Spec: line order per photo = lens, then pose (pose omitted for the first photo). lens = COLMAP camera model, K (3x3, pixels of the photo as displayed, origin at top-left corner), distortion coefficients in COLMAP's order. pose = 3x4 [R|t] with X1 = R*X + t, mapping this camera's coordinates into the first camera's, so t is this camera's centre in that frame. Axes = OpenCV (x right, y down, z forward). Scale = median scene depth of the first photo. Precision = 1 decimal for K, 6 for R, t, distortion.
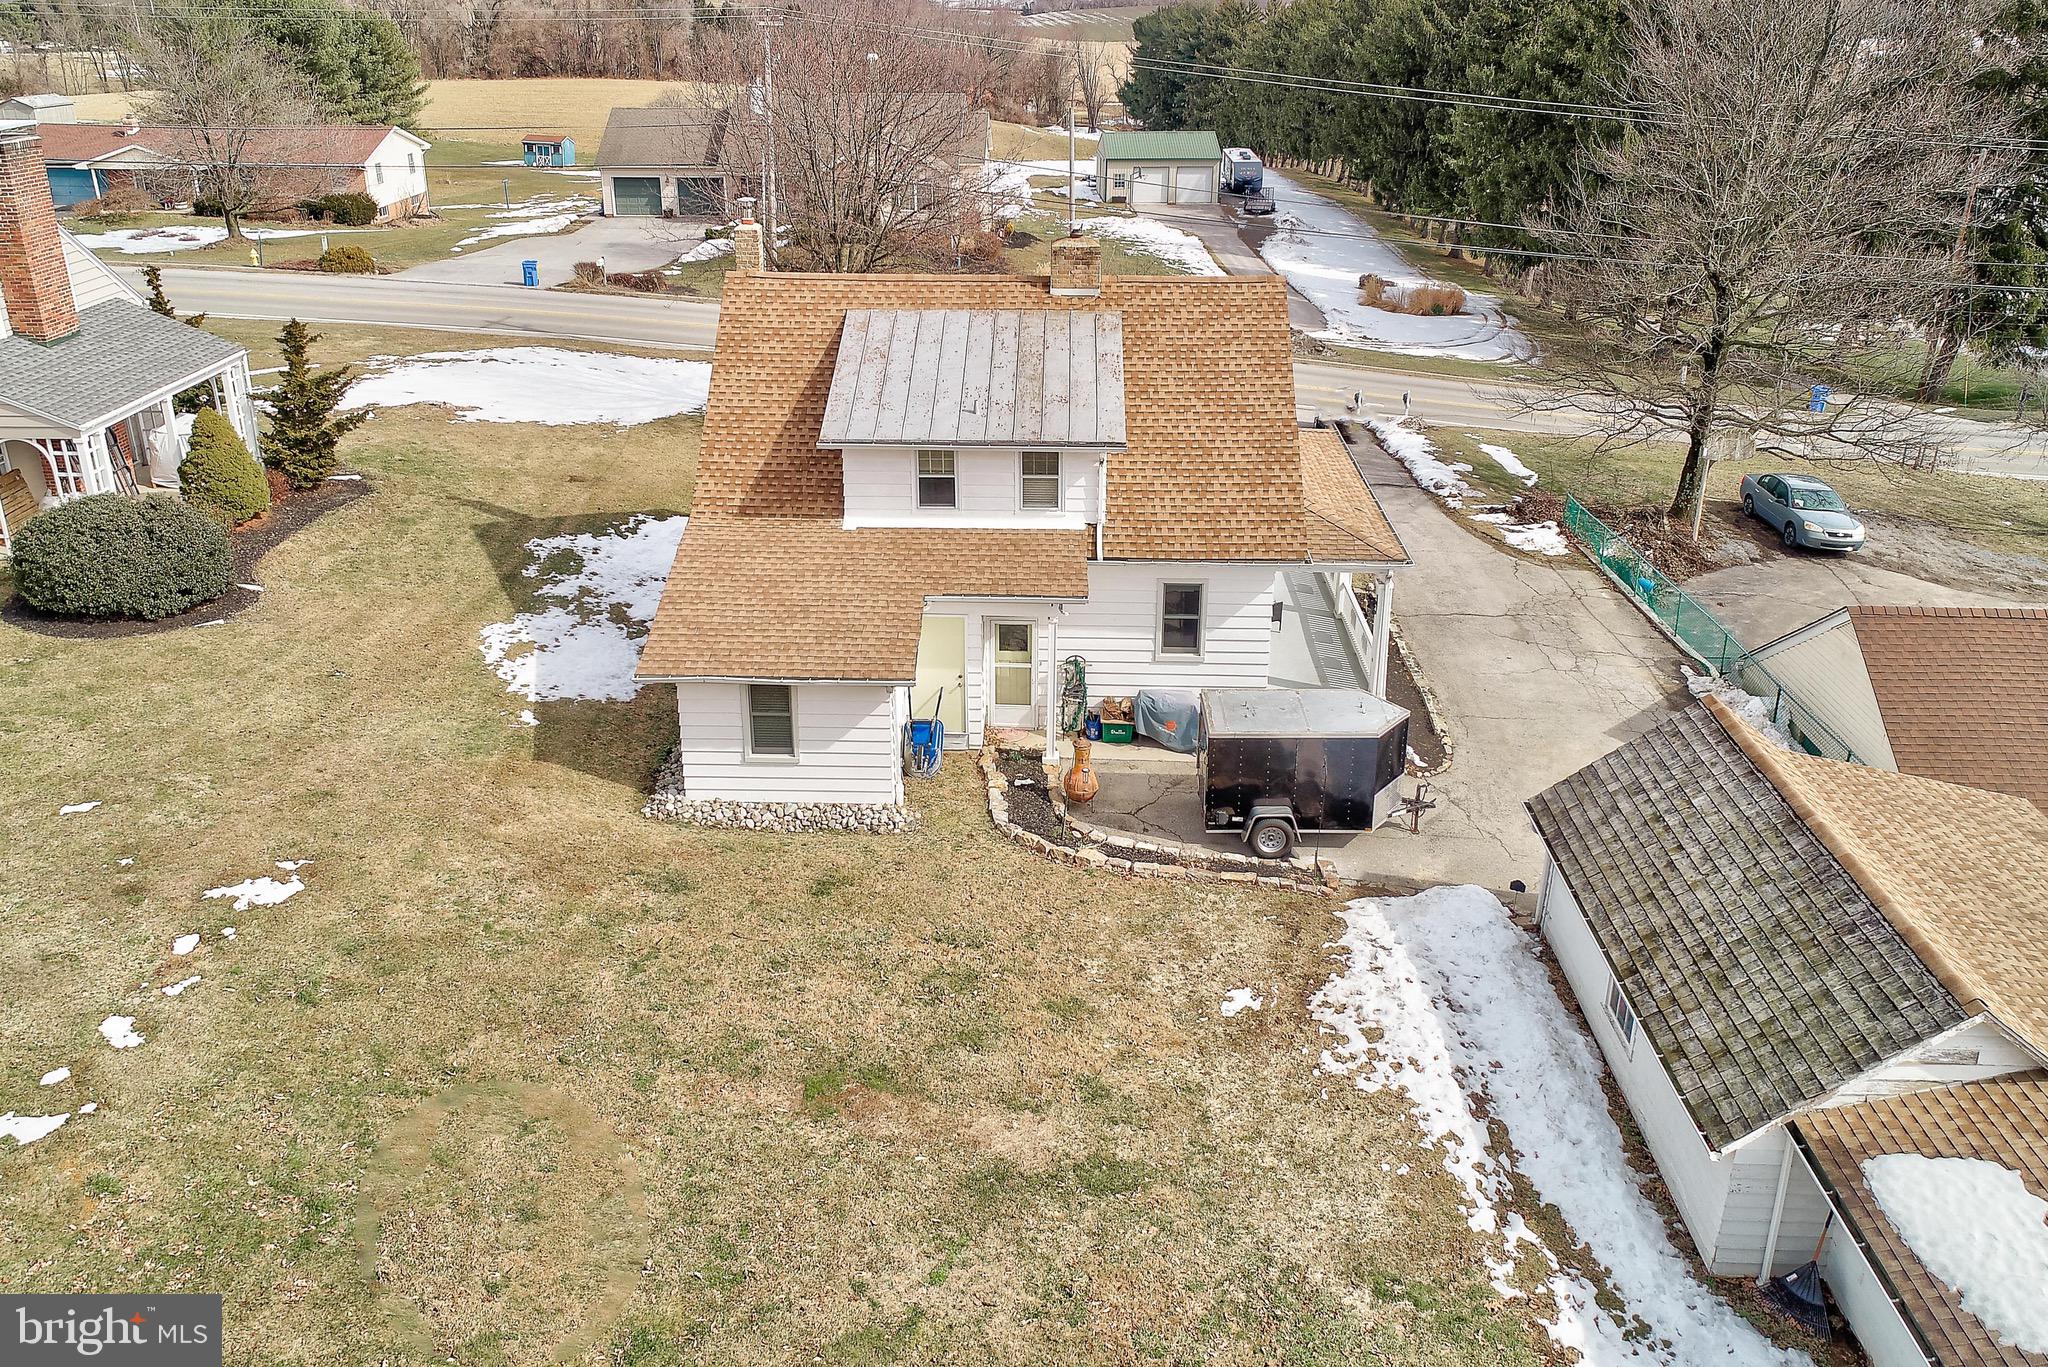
lens RADIAL K [[1584.6, 0, 1024.3], [0, 1584.6, 539.2], [0, 0, 1]] dist [0.007480, 0.003272]
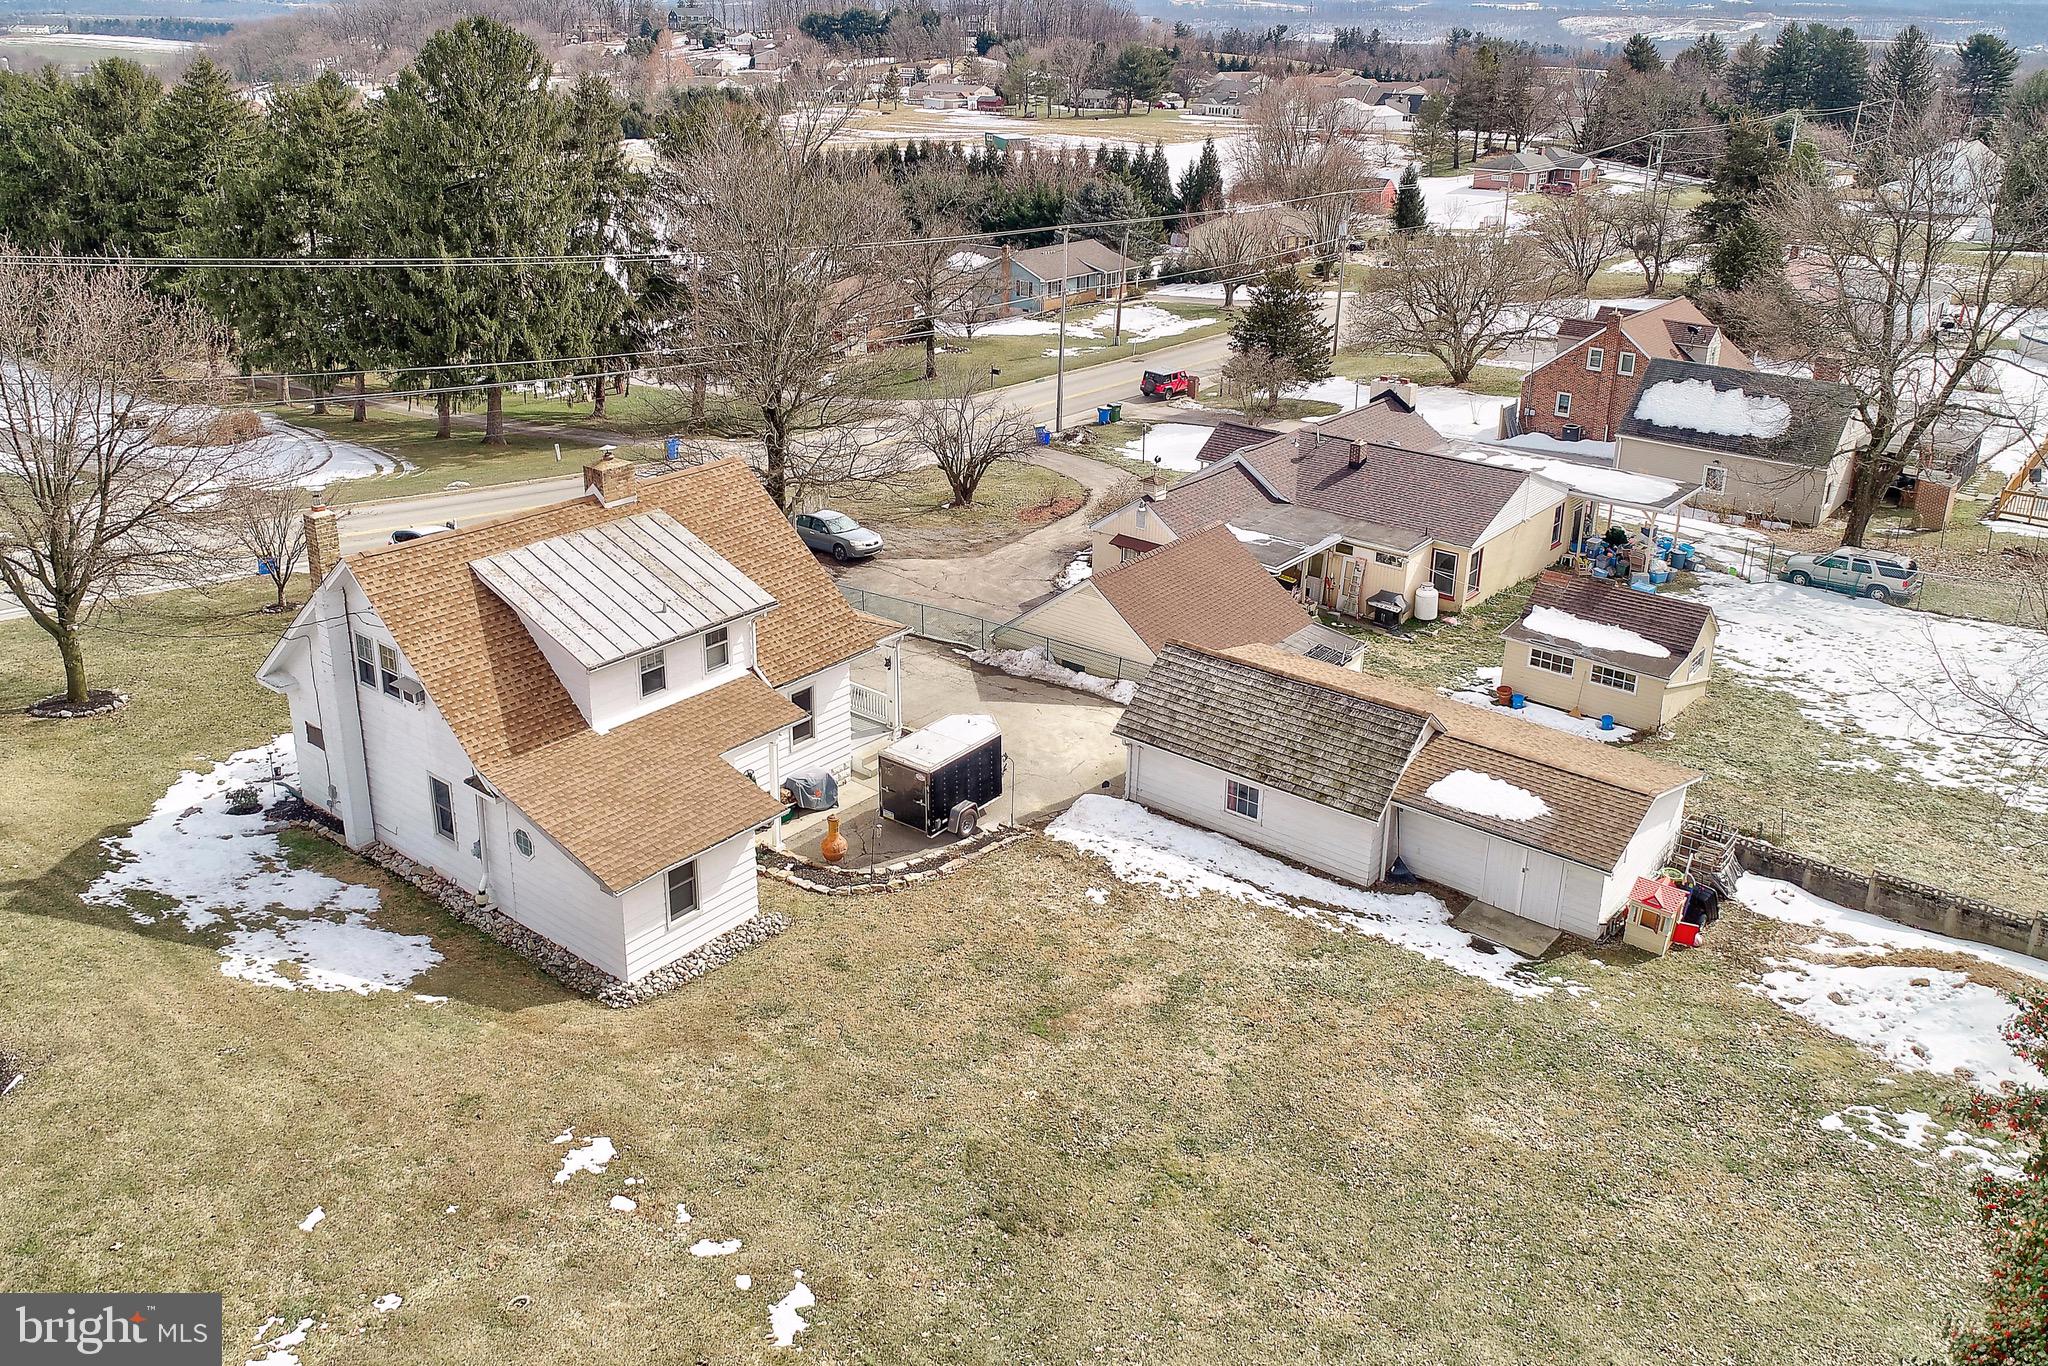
lens RADIAL K [[1584.6, 0, 1024.3], [0, 1584.6, 538.7], [0, 0, 1]] dist [0.007480, 0.003272]
pose [[0.606298, -0.245428, 0.756418, -0.875358], [0.265723, 0.959037, 0.098183, -0.201224], [-0.749529, 0.141470, 0.646678, -0.047792]]
